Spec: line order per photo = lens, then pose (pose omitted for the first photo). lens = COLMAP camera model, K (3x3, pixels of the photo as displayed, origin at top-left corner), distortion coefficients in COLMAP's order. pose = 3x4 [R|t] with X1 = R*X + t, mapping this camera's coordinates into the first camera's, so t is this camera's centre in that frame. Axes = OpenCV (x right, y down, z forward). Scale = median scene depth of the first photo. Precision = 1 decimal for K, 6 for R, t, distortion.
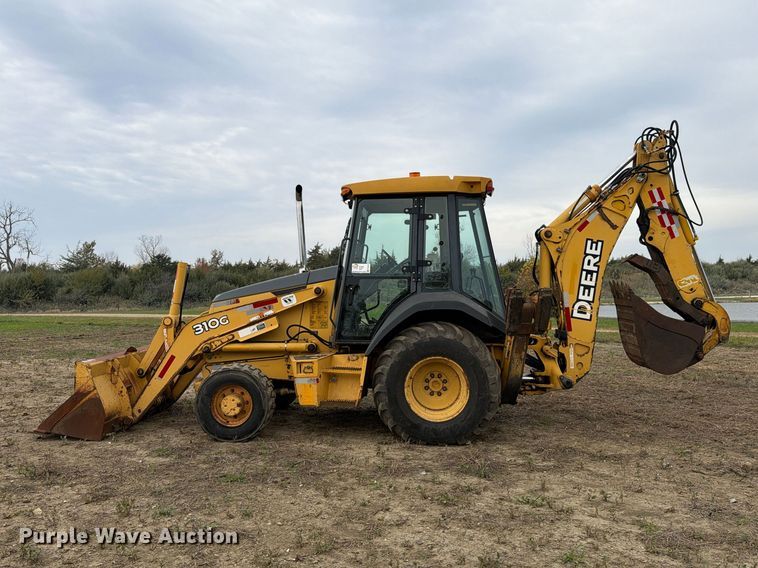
lens RADIAL K [[531.6, 0, 376.9], [0, 531.6, 291.4], [0, 0, 1]] dist [0.064907, -0.063236]
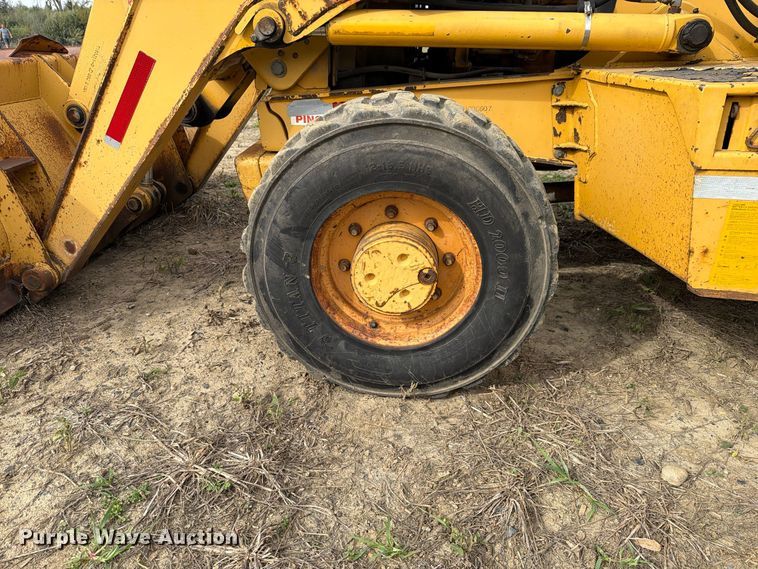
lens RADIAL K [[531.6, 0, 376.9], [0, 531.6, 291.9], [0, 0, 1]] dist [0.064907, -0.063236]
pose [[0.996067, 0.055695, -0.068917, -0.246895], [-0.019260, 0.895261, 0.445125, 0.106188], [0.086490, -0.442047, 0.892812, 0.734617]]
